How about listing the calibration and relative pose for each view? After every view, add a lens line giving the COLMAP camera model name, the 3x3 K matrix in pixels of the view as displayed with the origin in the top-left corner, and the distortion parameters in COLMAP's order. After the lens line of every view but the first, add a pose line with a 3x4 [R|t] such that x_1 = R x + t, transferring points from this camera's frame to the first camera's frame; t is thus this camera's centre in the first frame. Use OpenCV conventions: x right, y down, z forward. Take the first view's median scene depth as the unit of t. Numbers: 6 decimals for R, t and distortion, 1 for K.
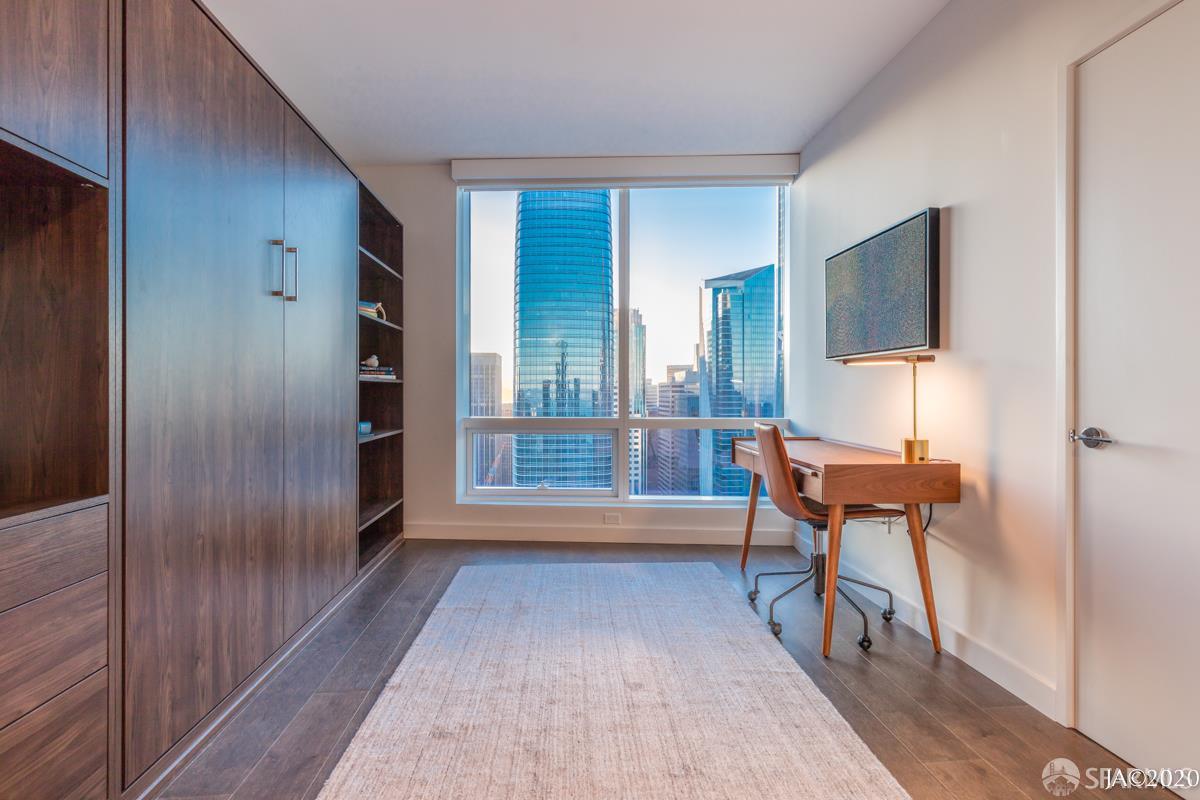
lens RADIAL K [[543.2, 0, 600.6], [0, 543.2, 395.7], [0, 0, 1]] dist [-0.006010, 0.001467]
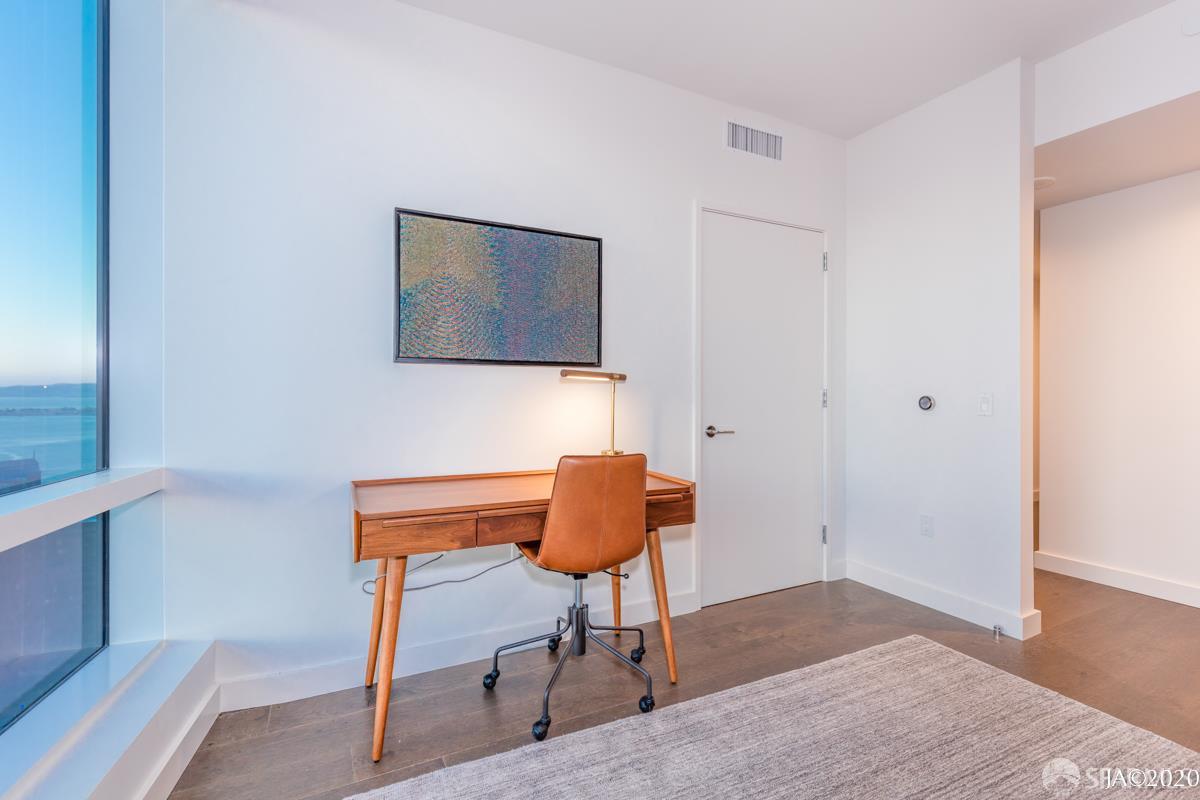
lens RADIAL K [[543.2, 0, 601.3], [0, 543.2, 391.3], [0, 0, 1]] dist [-0.006010, 0.001467]
pose [[-0.365797, -0.005005, 0.930681, -0.261267], [0.000427, 0.999985, 0.005546, -0.027458], [-0.930695, 0.002426, -0.365789, 0.877477]]
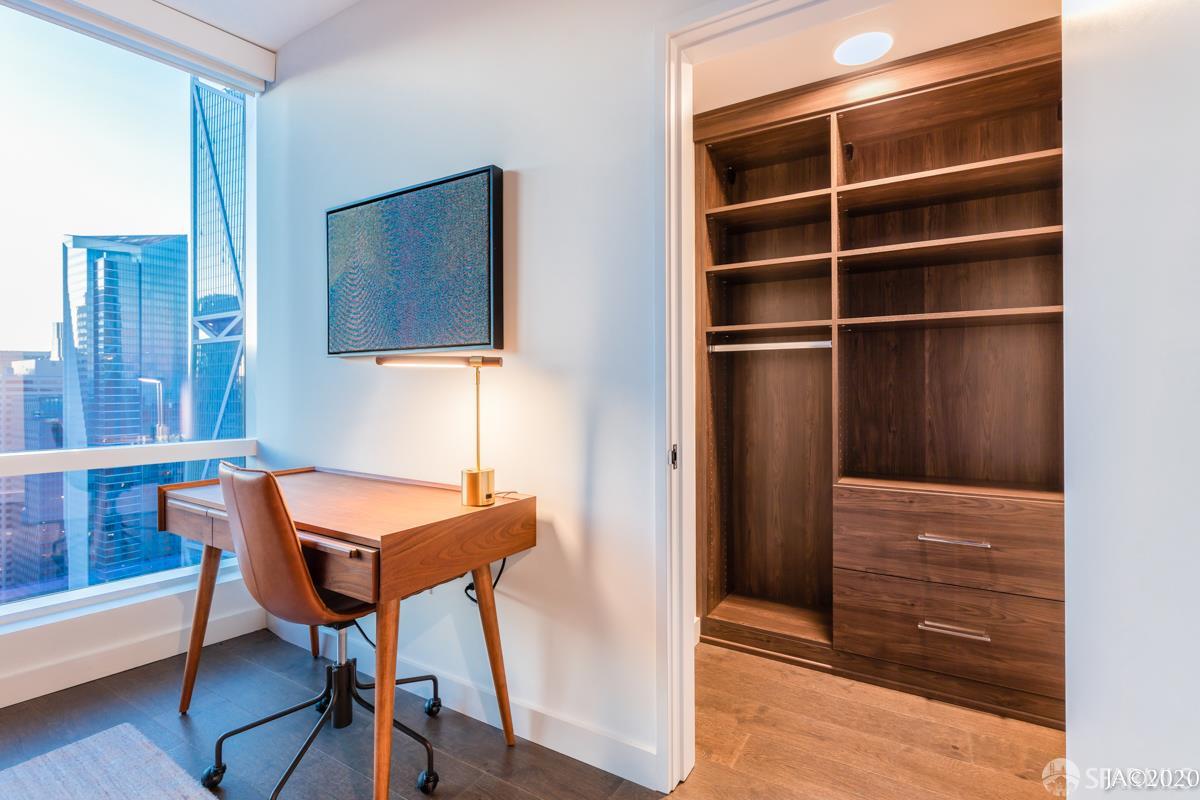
lens RADIAL K [[543.2, 0, 592.0], [0, 543.2, 387.5], [0, 0, 1]] dist [-0.006010, 0.001467]
pose [[0.577444, -0.001612, 0.816429, 0.037872], [0.008714, 0.999953, -0.004189, -0.017663], [-0.816384, 0.009533, 0.577431, 0.279448]]
